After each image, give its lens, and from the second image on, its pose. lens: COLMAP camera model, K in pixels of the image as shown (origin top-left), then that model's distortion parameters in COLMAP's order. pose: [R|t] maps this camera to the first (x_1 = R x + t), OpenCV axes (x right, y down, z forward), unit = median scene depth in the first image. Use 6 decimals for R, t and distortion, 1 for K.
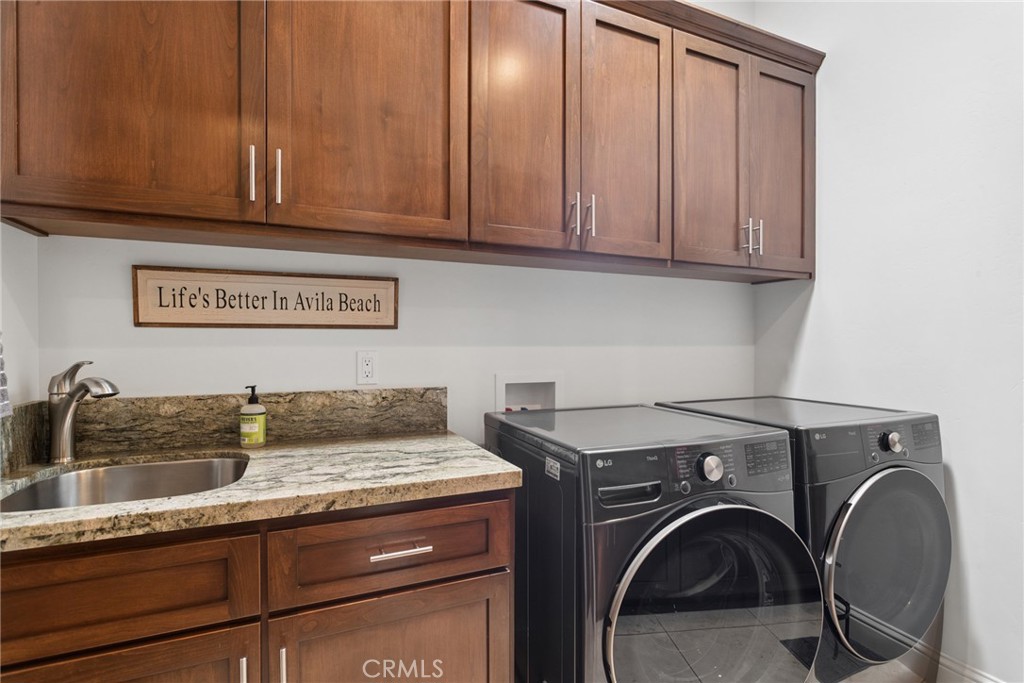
lens RADIAL K [[495.0, 0, 513.4], [0, 495.0, 343.9], [0, 0, 1]] dist [-0.009891, 0.005662]
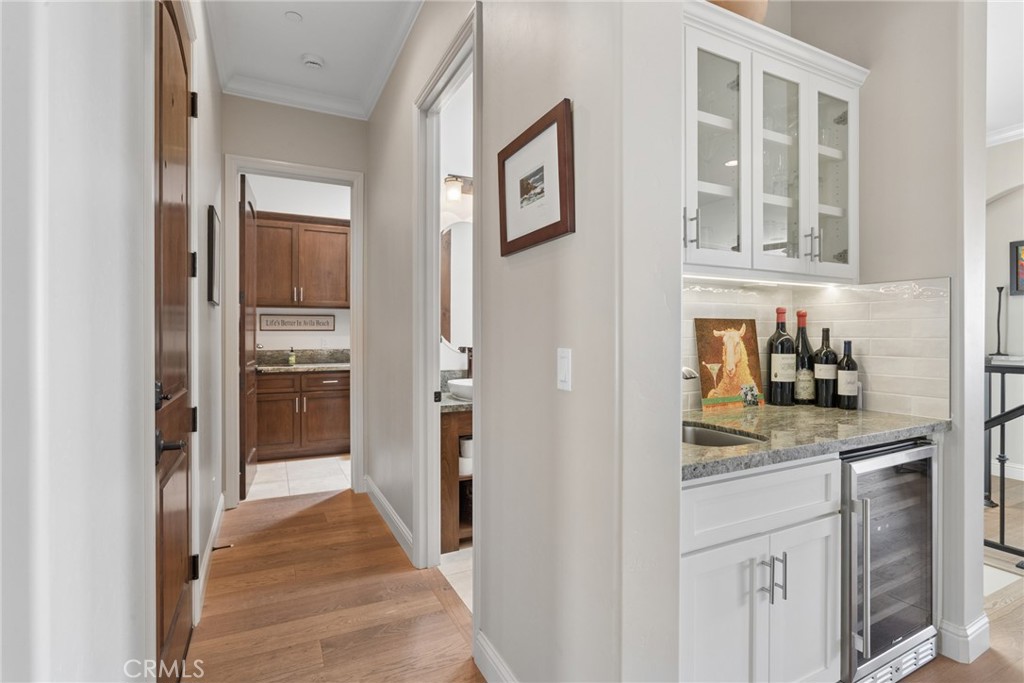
lens RADIAL K [[495.0, 0, 512.7], [0, 495.0, 338.1], [0, 0, 1]] dist [-0.009891, 0.005662]
pose [[0.999077, 0.000967, 0.042934, 0.934923], [-0.001061, 0.999997, 0.002173, 0.009329], [-0.042931, -0.002217, 0.999076, -2.697751]]
